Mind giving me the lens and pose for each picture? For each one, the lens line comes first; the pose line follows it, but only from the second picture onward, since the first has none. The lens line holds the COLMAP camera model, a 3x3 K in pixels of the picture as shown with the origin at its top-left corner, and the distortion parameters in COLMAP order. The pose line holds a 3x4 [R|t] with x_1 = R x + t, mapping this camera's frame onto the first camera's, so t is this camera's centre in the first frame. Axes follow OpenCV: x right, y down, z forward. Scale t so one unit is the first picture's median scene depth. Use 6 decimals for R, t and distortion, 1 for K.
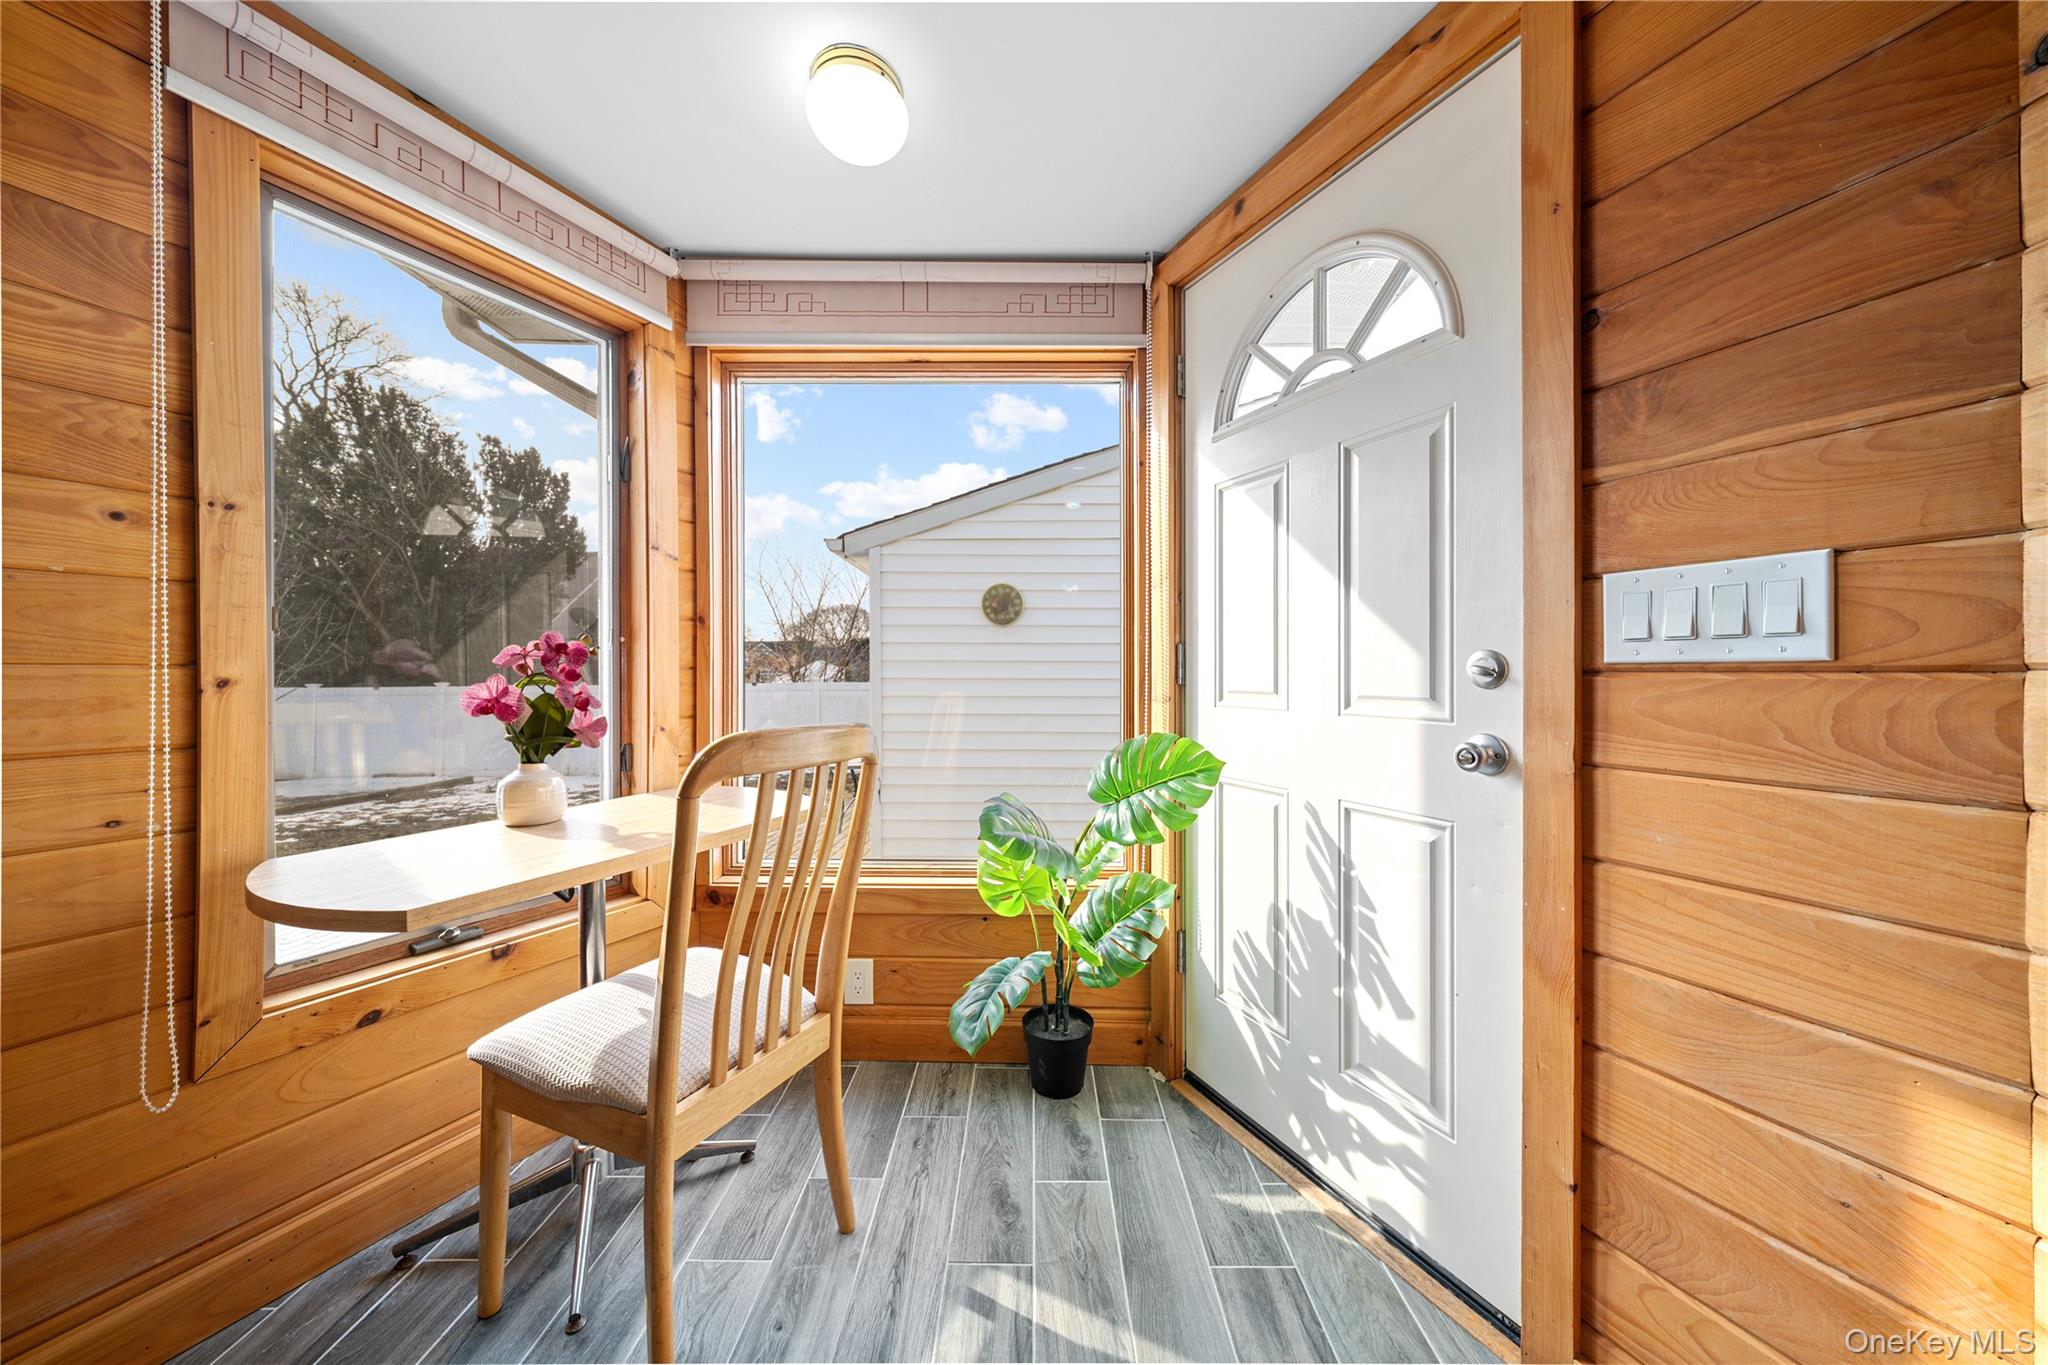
lens RADIAL K [[709.4, 0, 1024.4], [0, 709.4, 667.7], [0, 0, 1]] dist [-0.001629, -0.000254]
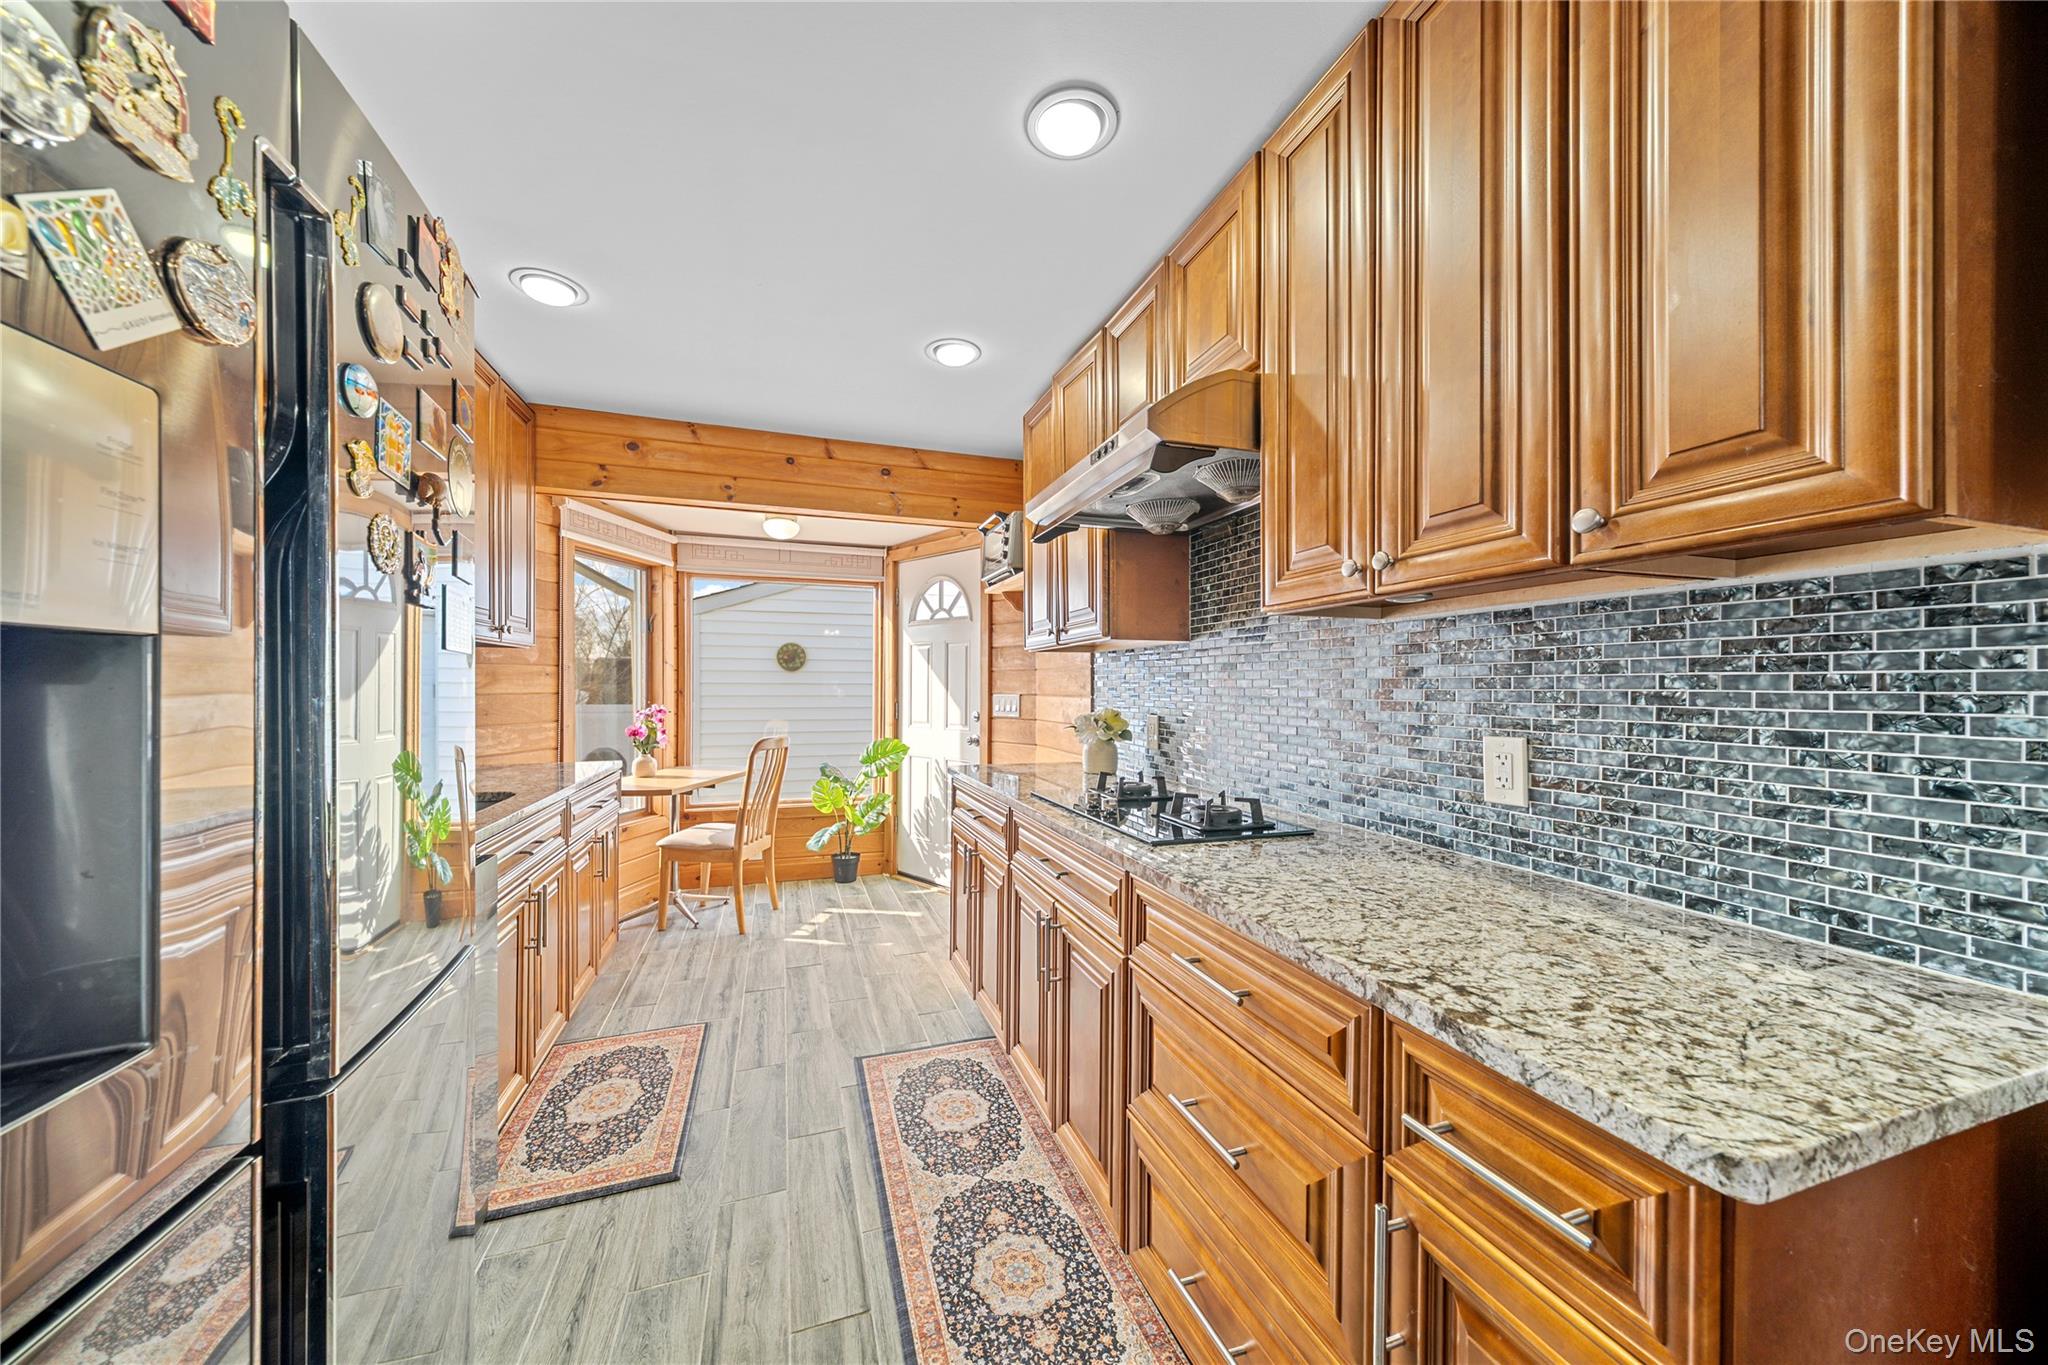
lens RADIAL K [[709.4, 0, 1037.3], [0, 709.4, 680.4], [0, 0, 1]] dist [-0.001629, -0.000254]
pose [[0.937545, 0.005493, 0.347820, -0.215567], [-0.002847, 0.999963, -0.008118, -0.108133], [-0.347852, 0.006621, 0.937526, -1.753194]]
